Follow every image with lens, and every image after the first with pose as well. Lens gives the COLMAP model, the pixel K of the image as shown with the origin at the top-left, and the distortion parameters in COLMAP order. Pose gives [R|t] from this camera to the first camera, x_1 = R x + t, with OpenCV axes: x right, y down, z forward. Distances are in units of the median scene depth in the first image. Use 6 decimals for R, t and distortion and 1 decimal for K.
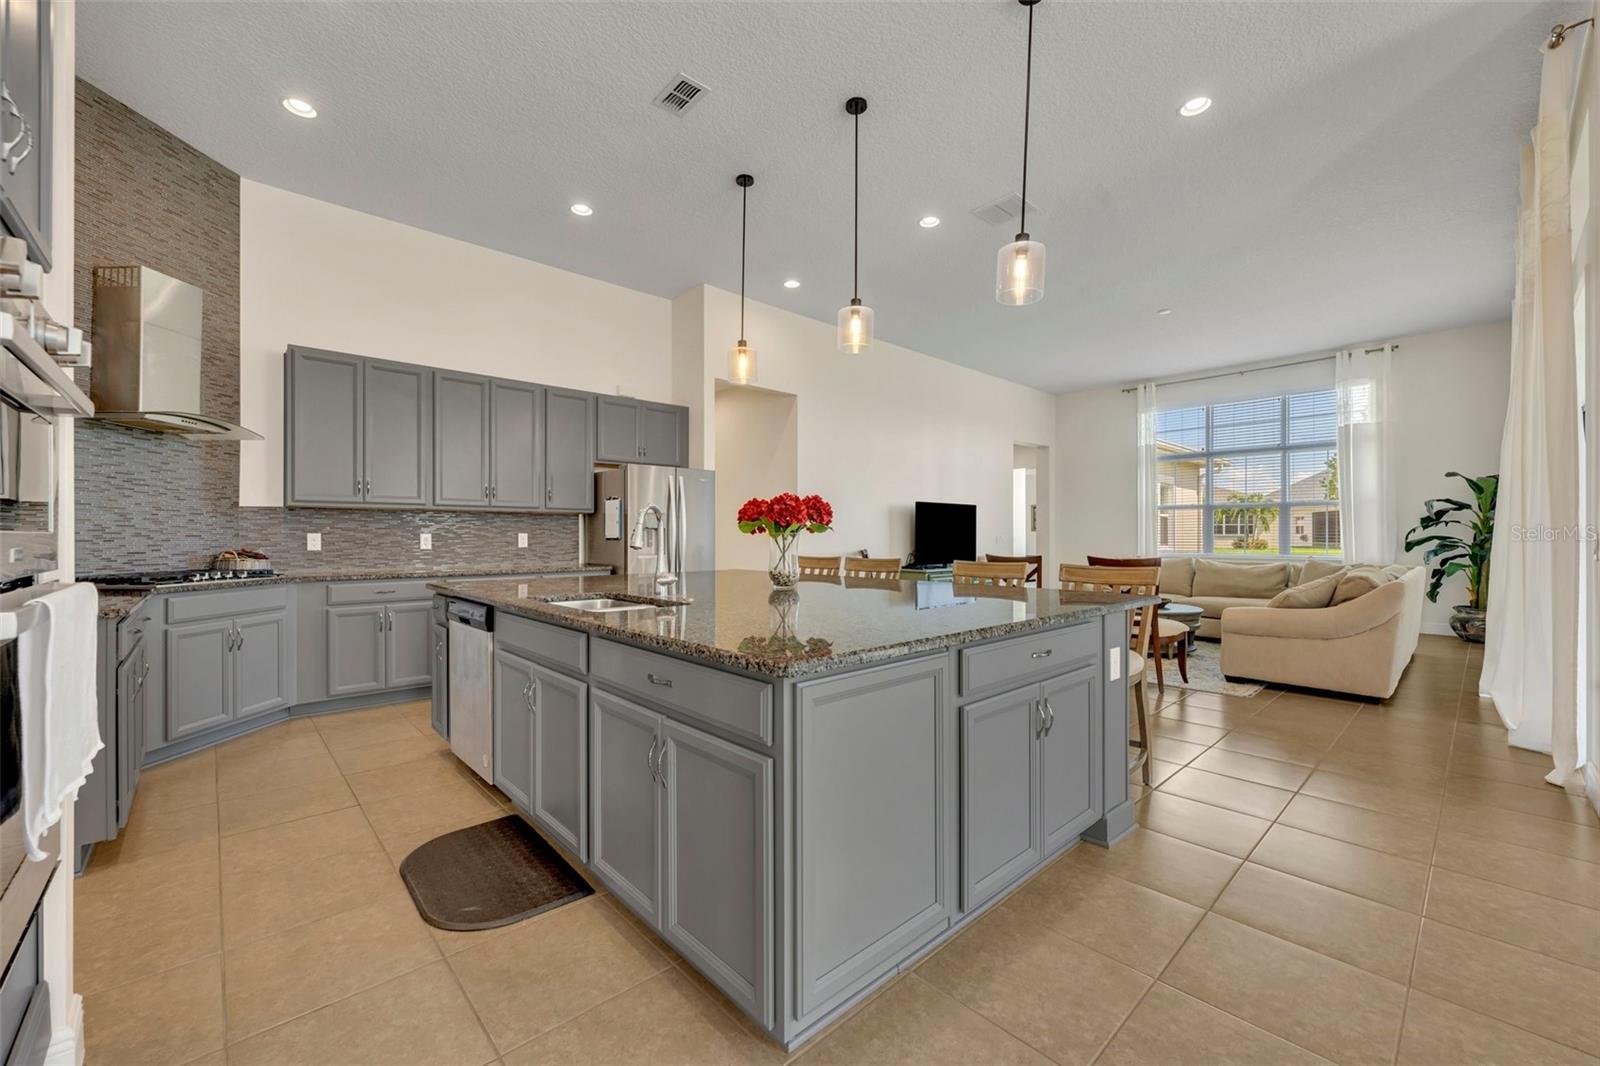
lens RADIAL K [[639.0, 0, 796.5], [0, 639.0, 536.2], [0, 0, 1]] dist [-0.000825, 0.000224]
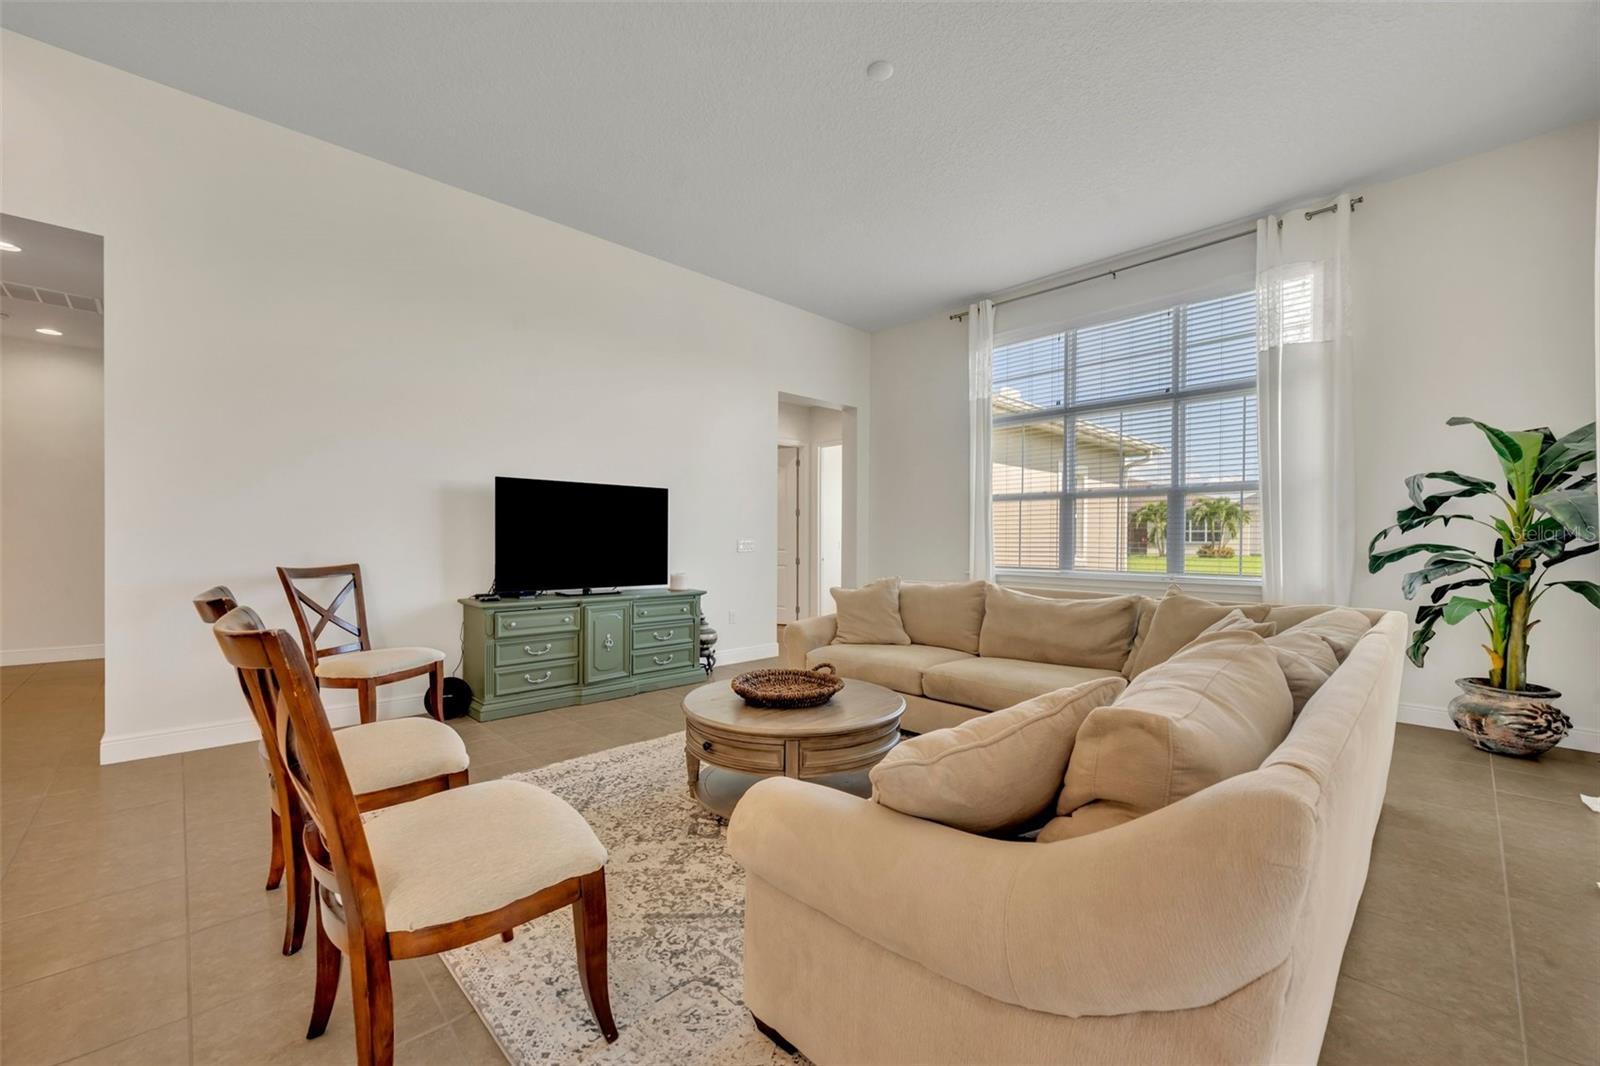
lens RADIAL K [[645.2, 0, 797.4], [0, 645.2, 547.2], [0, 0, 1]] dist [-0.000763, 0.000025]
pose [[0.999686, 0.005365, 0.024467, 0.618593], [-0.005587, 0.999944, 0.009008, 0.000154], [-0.024418, -0.009142, 0.999660, 0.632785]]
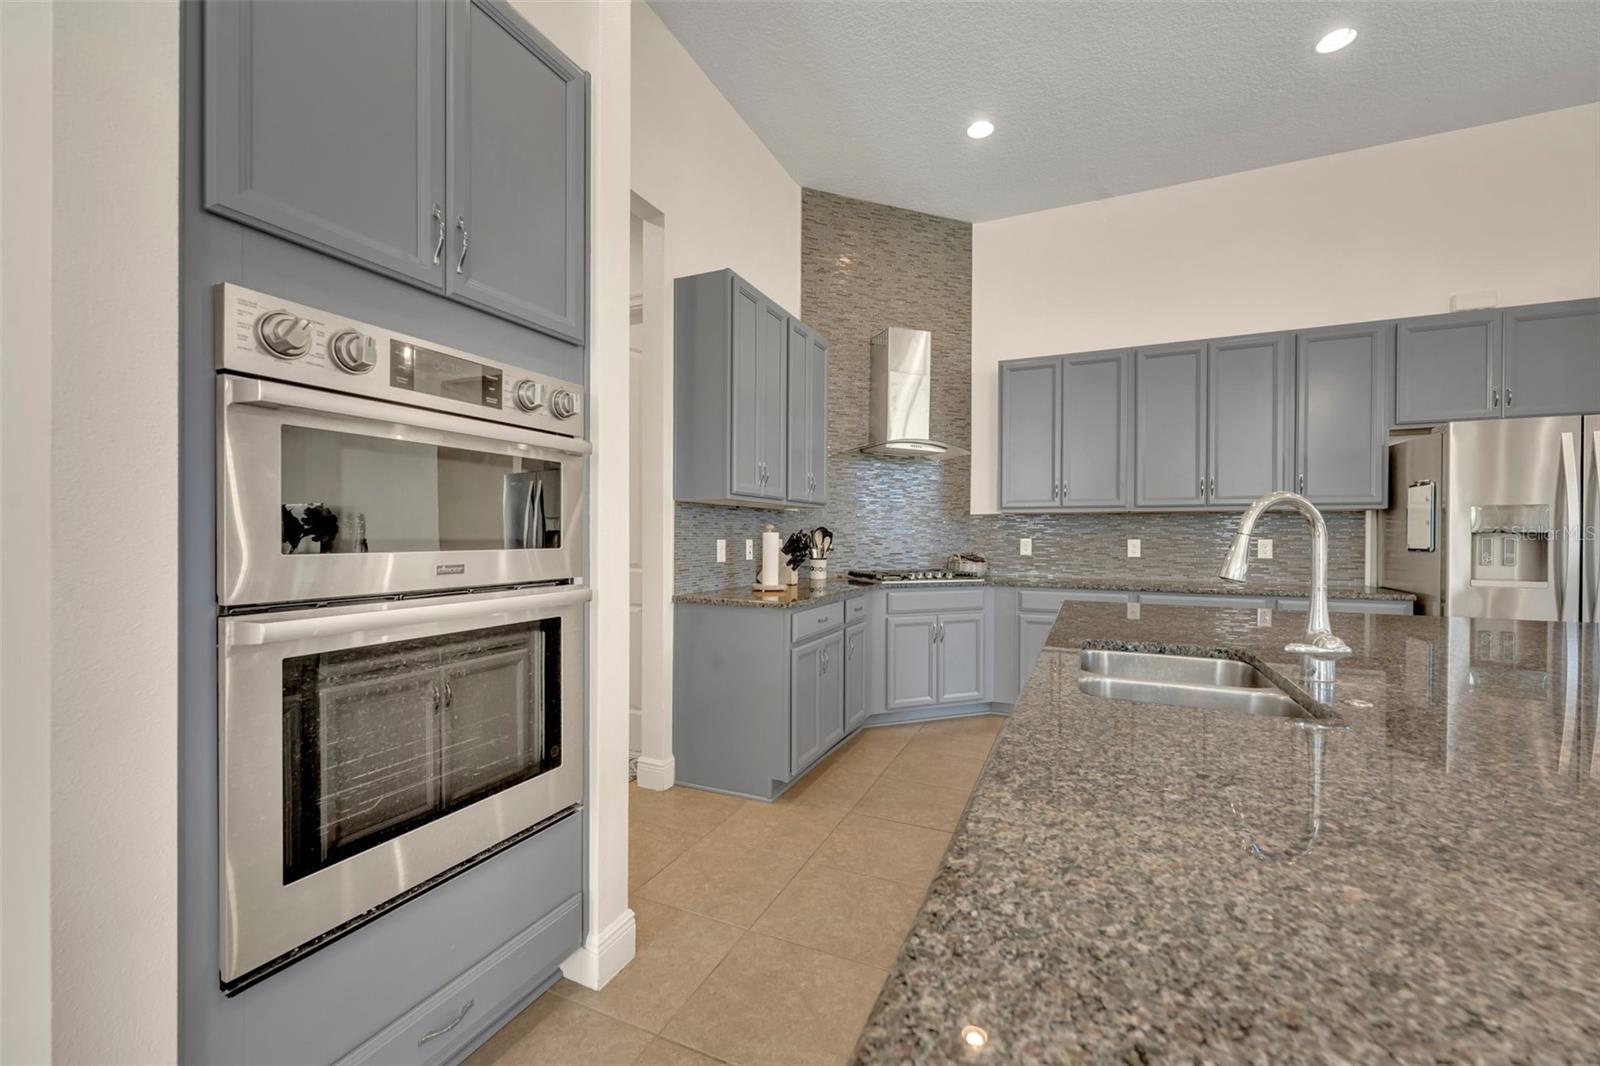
lens RADIAL K [[639.0, 0, 796.5], [0, 639.0, 536.2], [0, 0, 1]] dist [-0.000825, 0.000224]
pose [[0.386750, 0.005097, -0.922171, 0.043209], [-0.004422, 0.999983, 0.003673, -0.008397], [0.922174, 0.002657, 0.386766, 0.209300]]
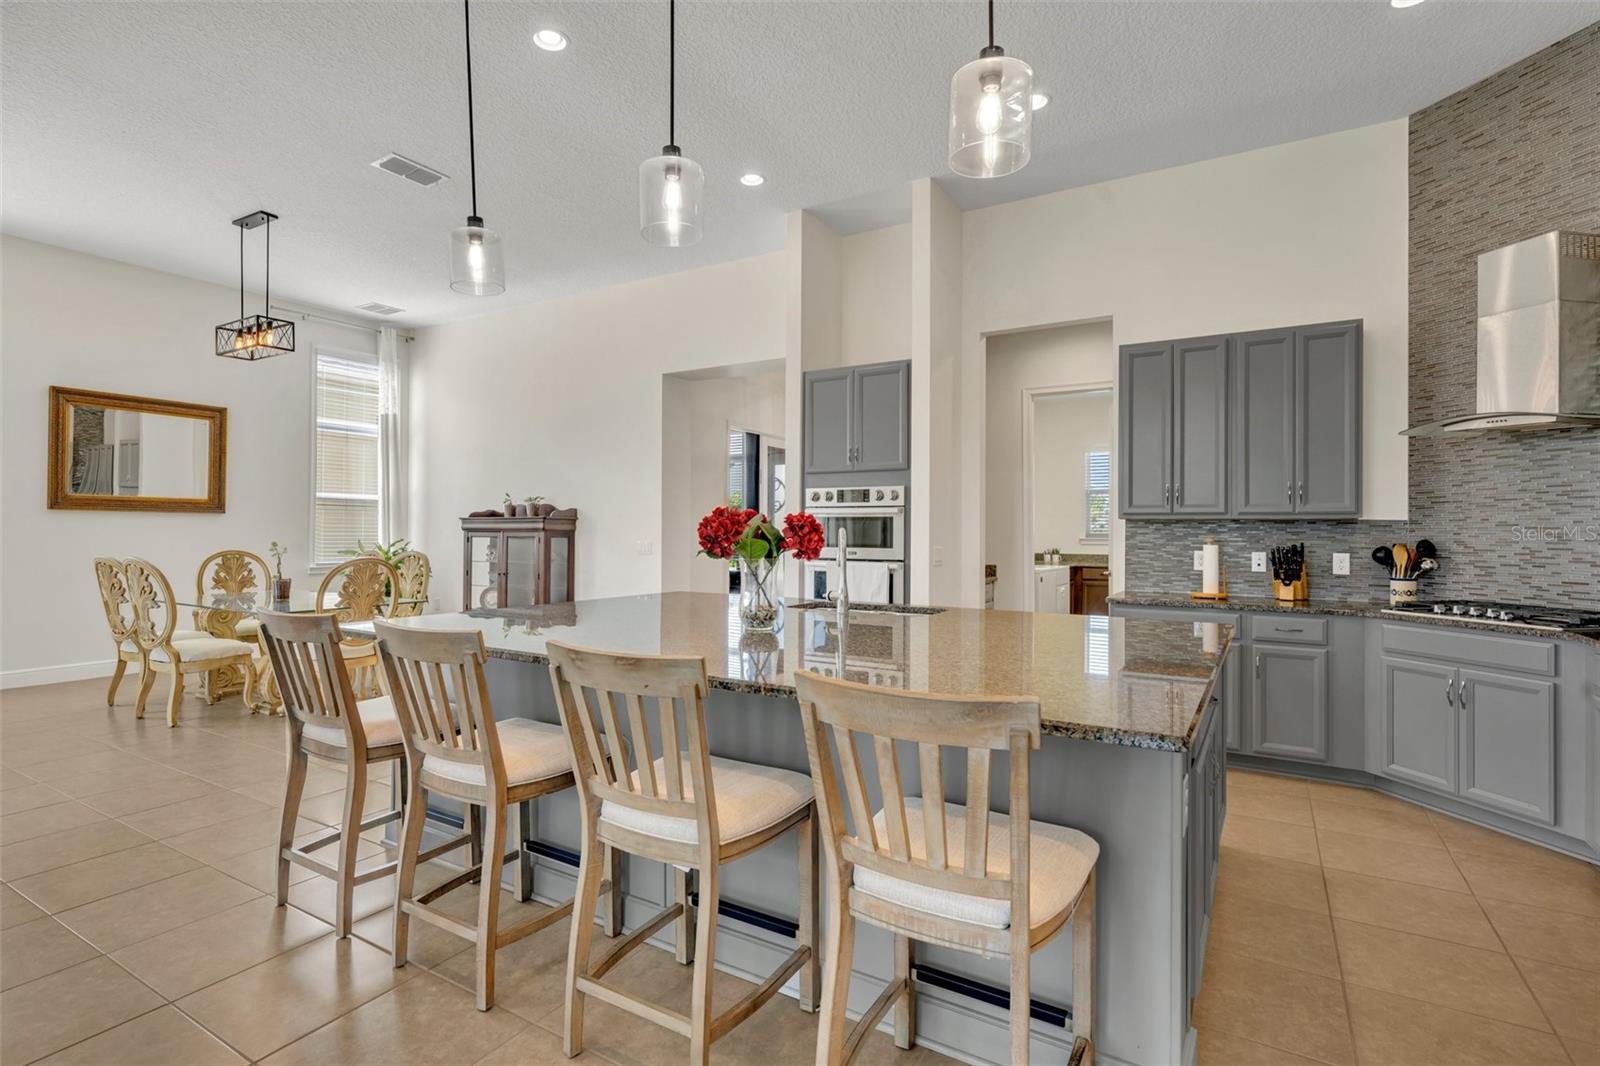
lens RADIAL K [[780.2, 0, 793.5], [0, 780.2, 523.1], [0, 0, 1]] dist [0.000071, 0.000513]
pose [[-0.959585, -0.007888, -0.281308, 0.115926], [-0.005484, 0.999941, -0.009333, -0.022309], [0.281366, -0.007413, -0.959572, 1.076754]]
